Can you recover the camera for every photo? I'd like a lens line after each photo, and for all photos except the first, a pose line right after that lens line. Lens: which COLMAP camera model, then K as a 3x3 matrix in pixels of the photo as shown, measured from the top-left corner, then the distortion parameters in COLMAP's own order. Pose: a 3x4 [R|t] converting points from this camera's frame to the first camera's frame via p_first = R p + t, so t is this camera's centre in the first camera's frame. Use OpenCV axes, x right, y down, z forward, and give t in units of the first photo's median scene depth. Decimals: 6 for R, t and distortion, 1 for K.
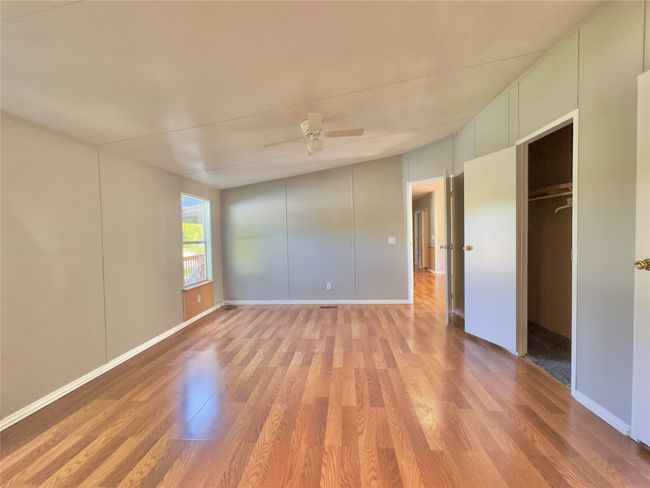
lens RADIAL K [[261.8, 0, 325.0], [0, 261.8, 244.0], [0, 0, 1]] dist [-0.002775, 0.000278]
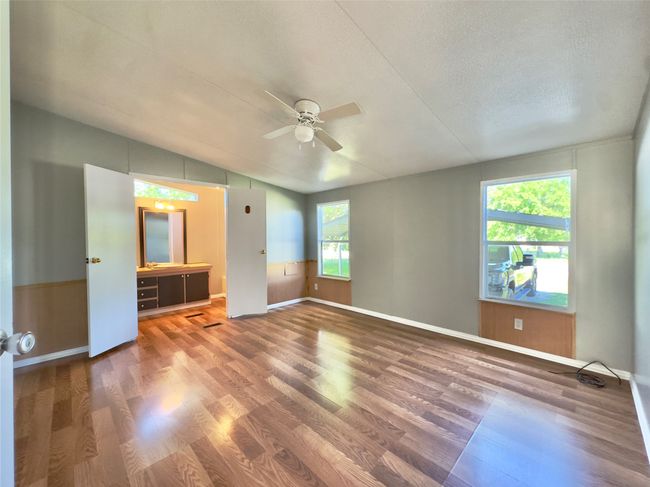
lens RADIAL K [[261.8, 0, 325.0], [0, 261.8, 243.5], [0, 0, 1]] dist [-0.002775, 0.000278]
pose [[-0.654086, 0.045462, -0.755053, 0.469643], [-0.000980, 0.998141, 0.060947, -0.060627], [0.756419, 0.040604, -0.652825, 1.341500]]
